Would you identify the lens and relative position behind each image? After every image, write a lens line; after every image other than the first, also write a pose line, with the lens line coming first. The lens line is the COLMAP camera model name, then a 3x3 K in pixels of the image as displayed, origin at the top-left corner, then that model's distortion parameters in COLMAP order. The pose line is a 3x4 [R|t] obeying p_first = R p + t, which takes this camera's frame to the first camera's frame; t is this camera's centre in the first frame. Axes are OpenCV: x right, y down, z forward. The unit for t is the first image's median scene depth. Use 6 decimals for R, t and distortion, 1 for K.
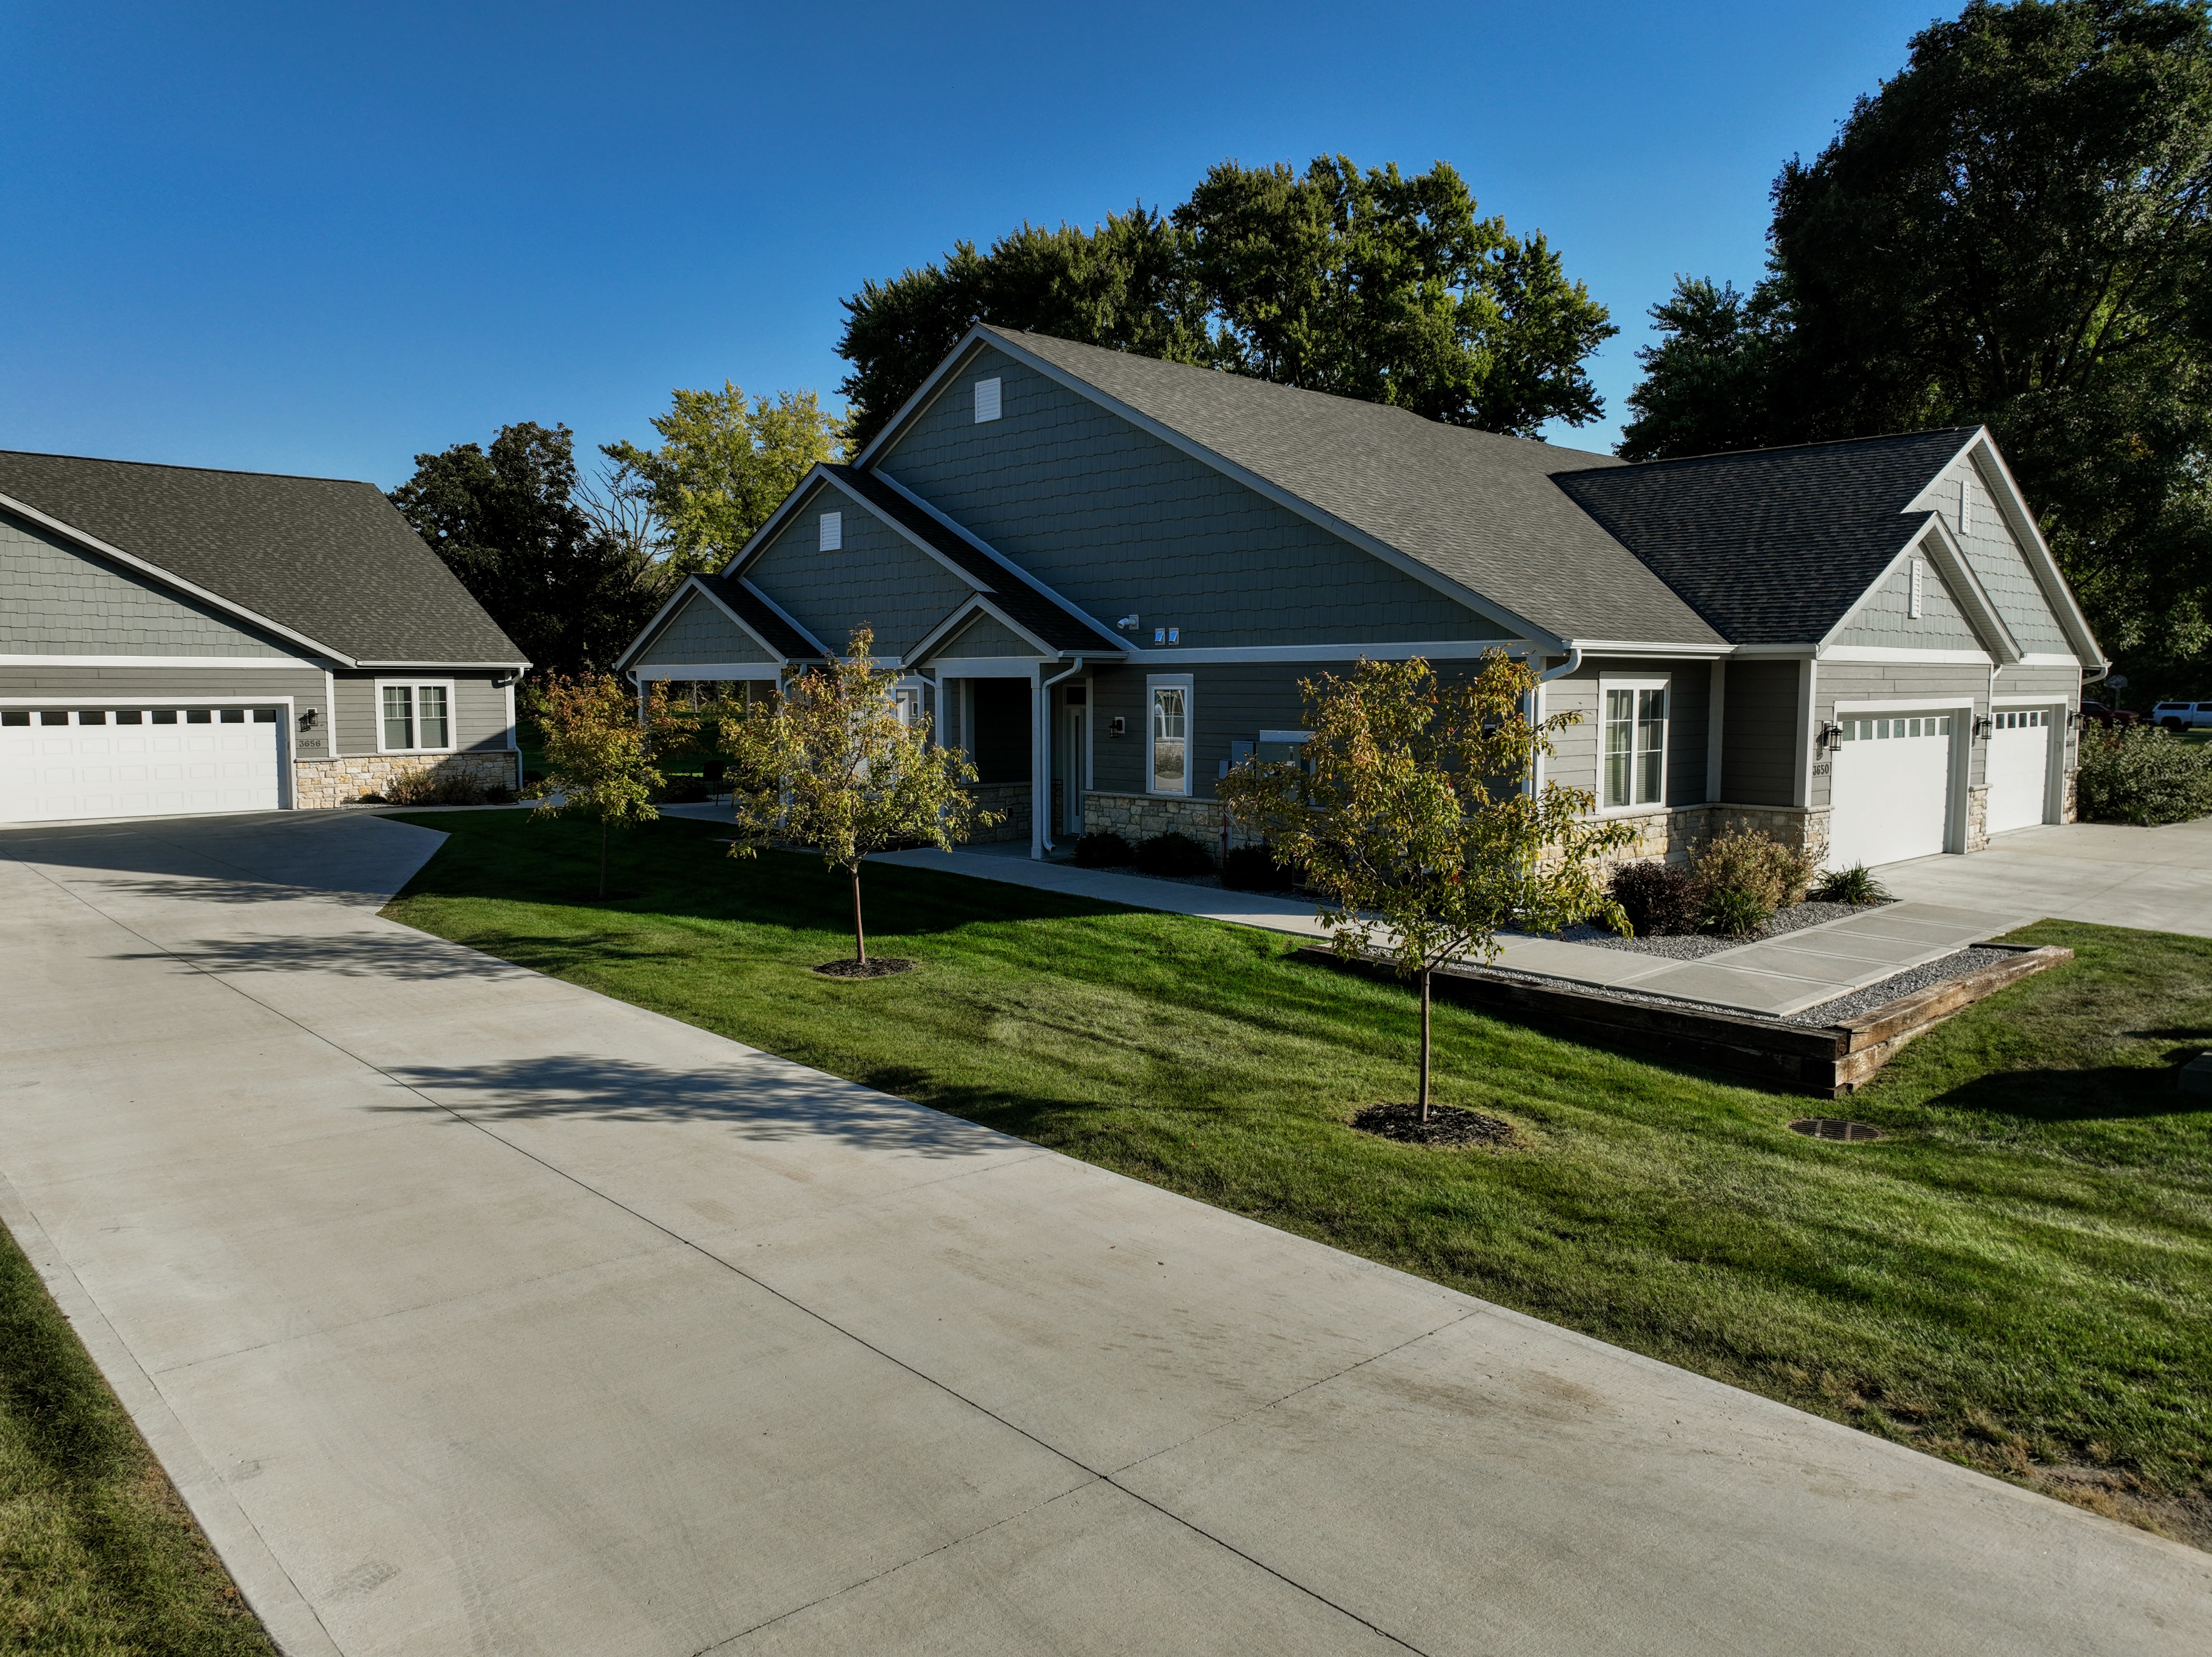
lens RADIAL K [[1554.1, 0, 1109.3], [0, 1554.1, 814.9], [0, 0, 1]] dist [-0.003076, 0.016010]
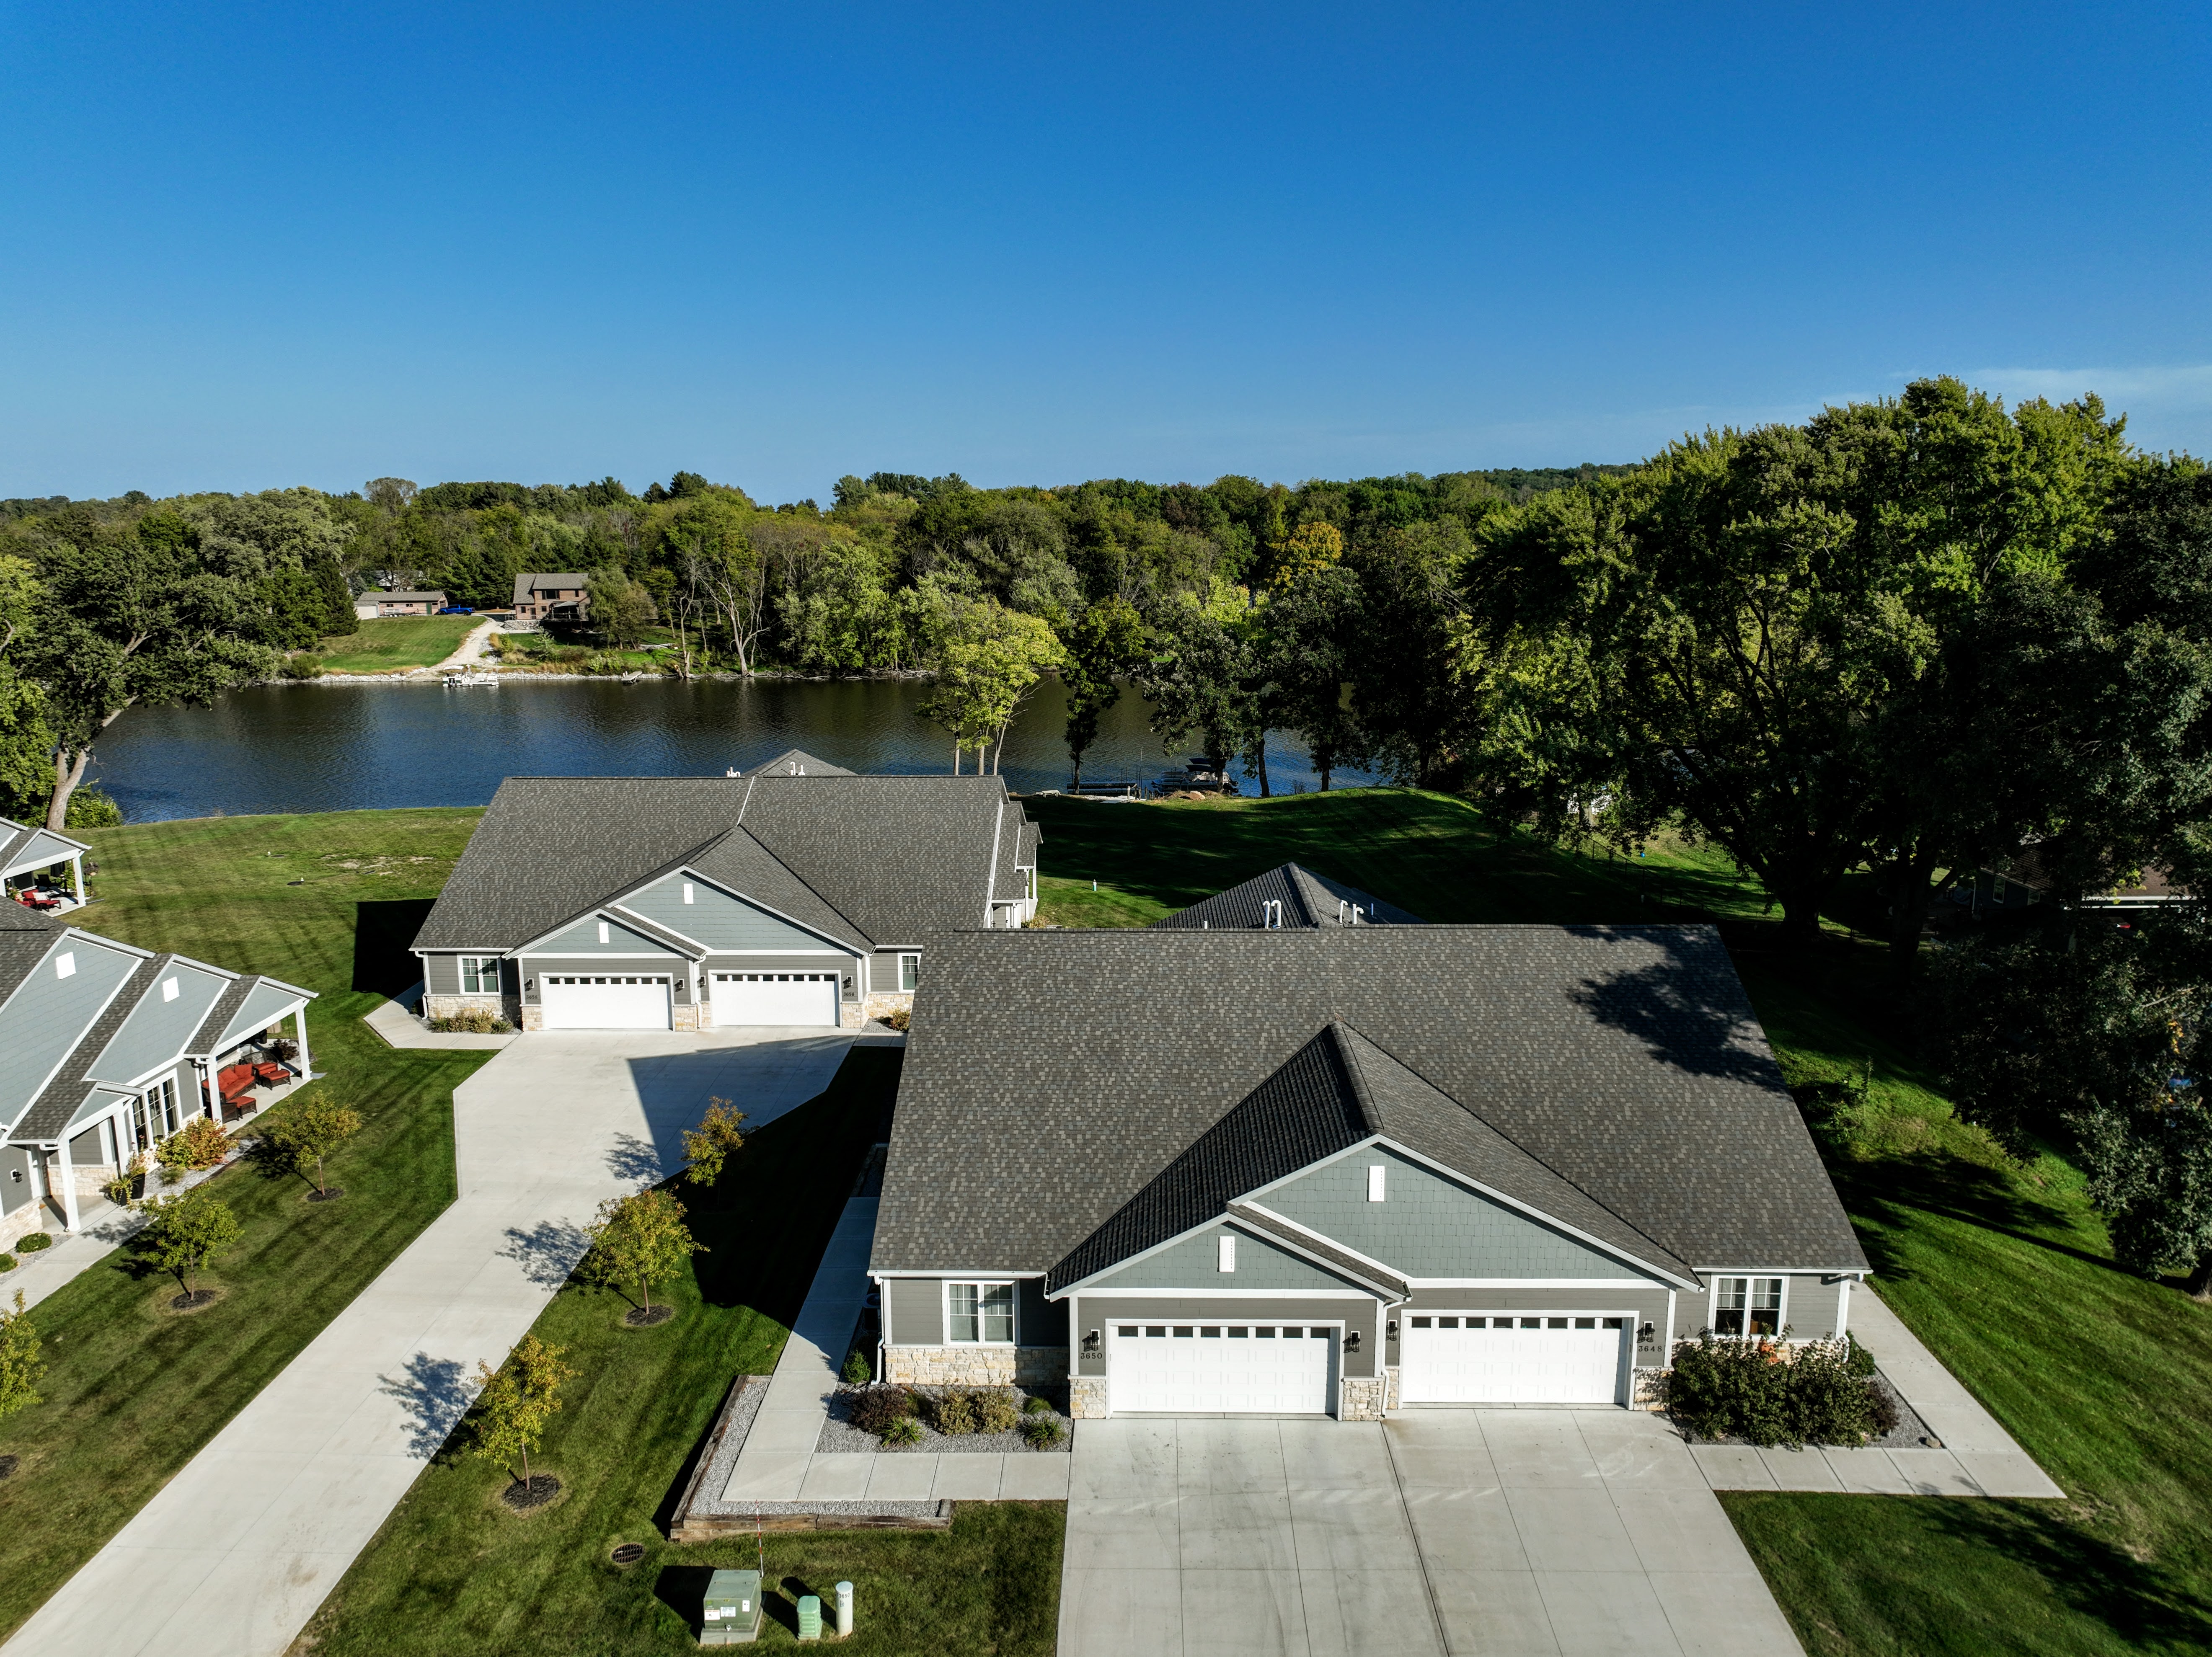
lens RADIAL K [[1554.1, 0, 1107.7], [0, 1554.1, 825.9], [0, 0, 1]] dist [-0.003076, 0.016010]
pose [[0.711776, 0.132893, -0.689720, 1.225650], [-0.054146, 0.989398, 0.134756, -0.651241], [0.700316, -0.058570, 0.711426, -0.125703]]
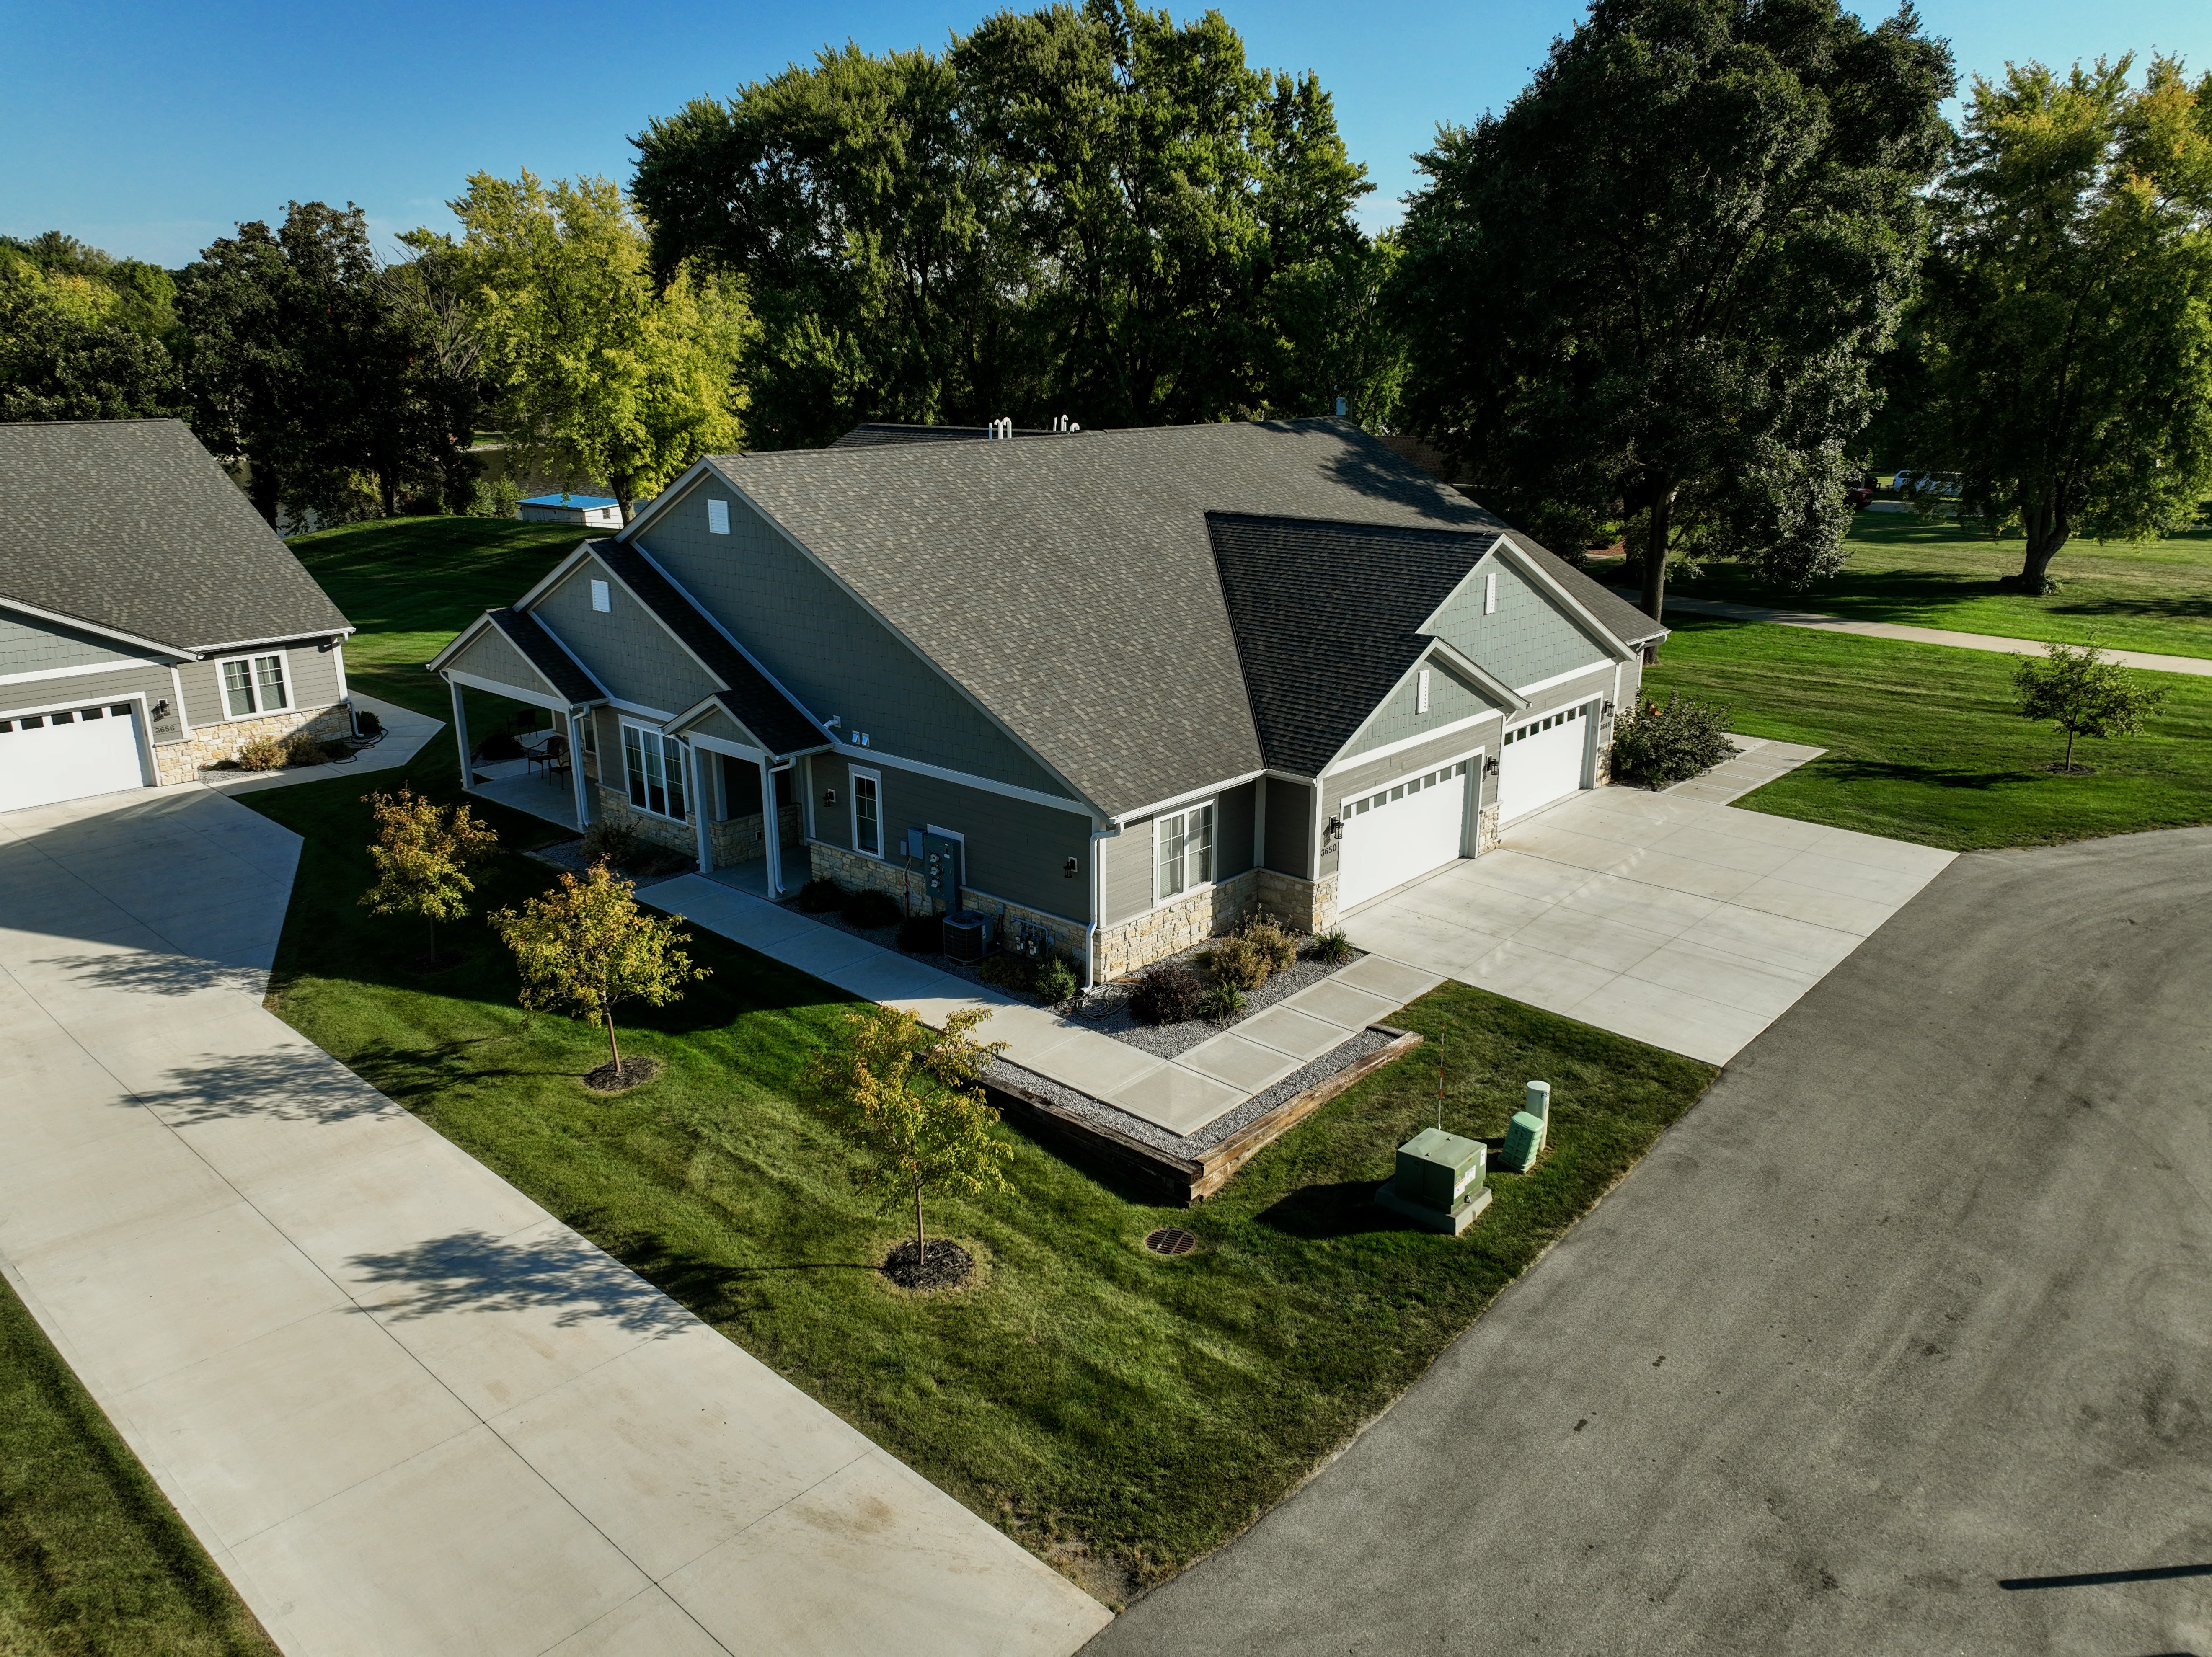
lens RADIAL K [[1554.1, 0, 1110.1], [0, 1554.1, 817.5], [0, 0, 1]] dist [-0.003076, 0.016010]
pose [[0.996424, -0.027807, 0.079790, 0.119745], [0.010570, 0.977900, 0.208807, -0.274054], [-0.083833, -0.207217, 0.974696, -0.259351]]
